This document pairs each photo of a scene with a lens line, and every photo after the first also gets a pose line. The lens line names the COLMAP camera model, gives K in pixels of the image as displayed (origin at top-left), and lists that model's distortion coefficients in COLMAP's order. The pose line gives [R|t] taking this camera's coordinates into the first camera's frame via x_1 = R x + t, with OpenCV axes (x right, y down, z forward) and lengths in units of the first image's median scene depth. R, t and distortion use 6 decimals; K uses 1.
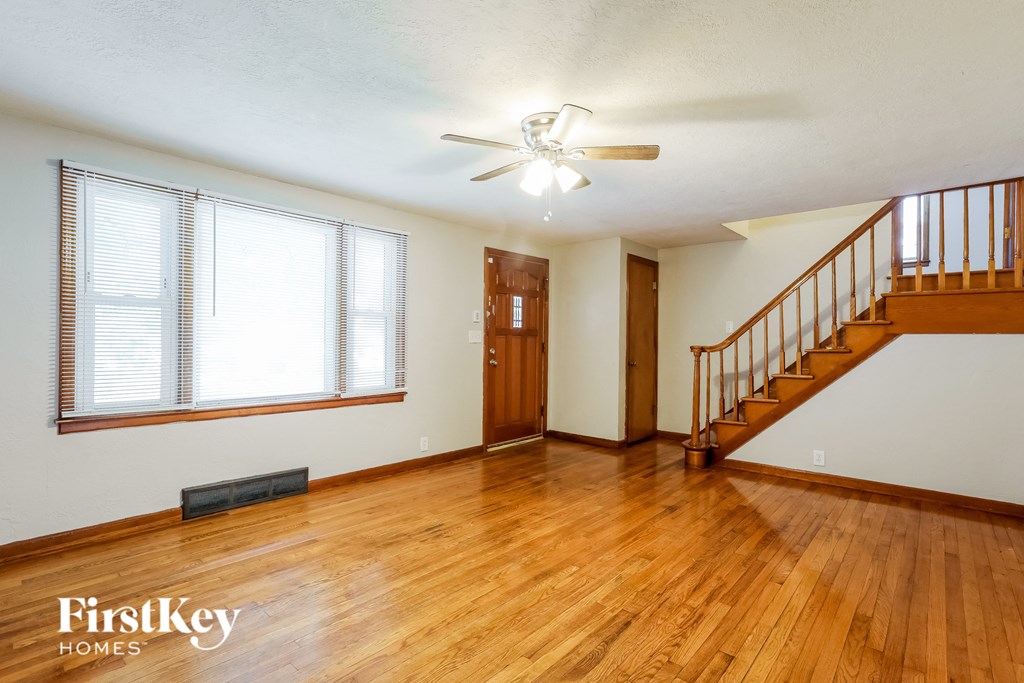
lens RADIAL K [[493.8, 0, 522.9], [0, 493.8, 353.0], [0, 0, 1]] dist [-0.010111, 0.001157]
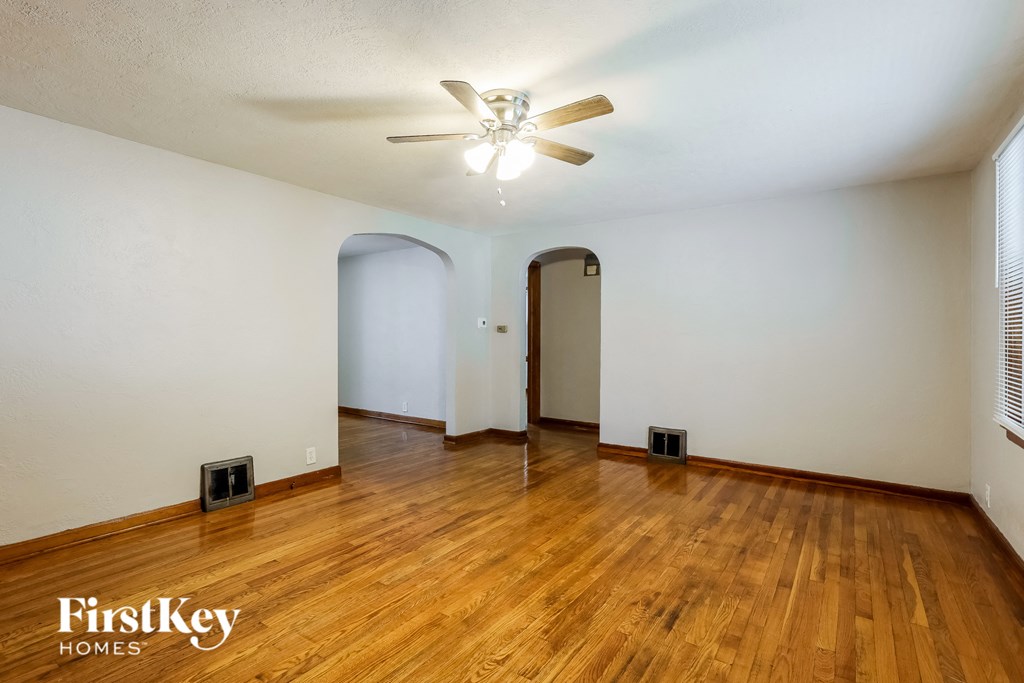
lens RADIAL K [[493.8, 0, 522.9], [0, 493.8, 353.0], [0, 0, 1]] dist [-0.010111, 0.001157]
pose [[-0.989525, -0.011128, -0.143931, 0.140973], [-0.018668, 0.998517, 0.051140, -0.038615], [0.143148, 0.053291, -0.988265, 1.957914]]
